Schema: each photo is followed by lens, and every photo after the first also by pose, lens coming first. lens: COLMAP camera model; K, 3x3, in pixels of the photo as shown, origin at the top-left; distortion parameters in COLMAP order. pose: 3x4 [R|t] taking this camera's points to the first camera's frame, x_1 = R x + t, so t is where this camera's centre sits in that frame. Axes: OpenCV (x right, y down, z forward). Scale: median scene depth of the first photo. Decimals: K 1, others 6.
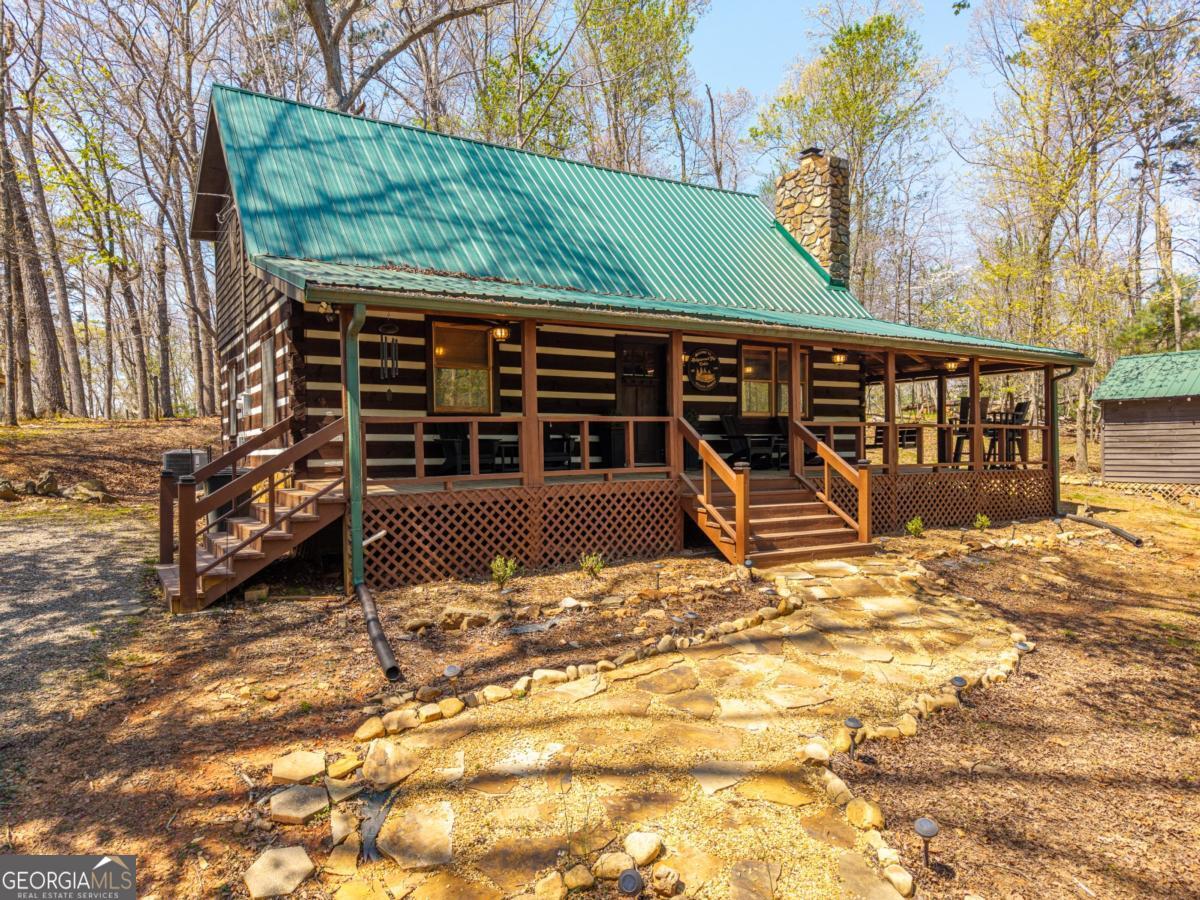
lens RADIAL K [[808.0, 0, 600.6], [0, 808.0, 451.7], [0, 0, 1]] dist [0.033562, -0.012689]
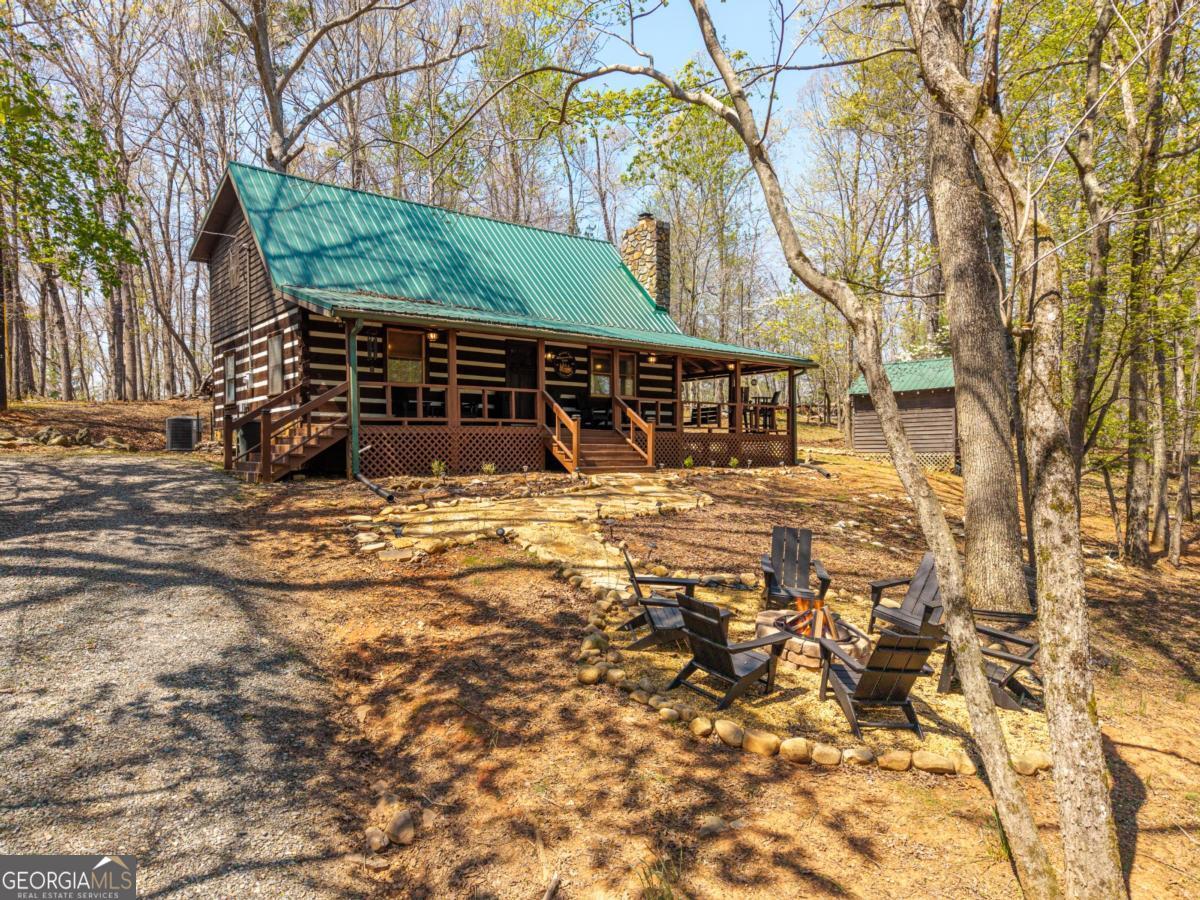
lens RADIAL K [[808.0, 0, 602.9], [0, 808.0, 460.2], [0, 0, 1]] dist [0.033562, -0.012689]
pose [[0.991872, 0.007630, 0.127012, 0.010075], [-0.007716, 0.999970, 0.000192, 0.092981], [-0.127007, -0.001170, 0.991901, -0.614559]]
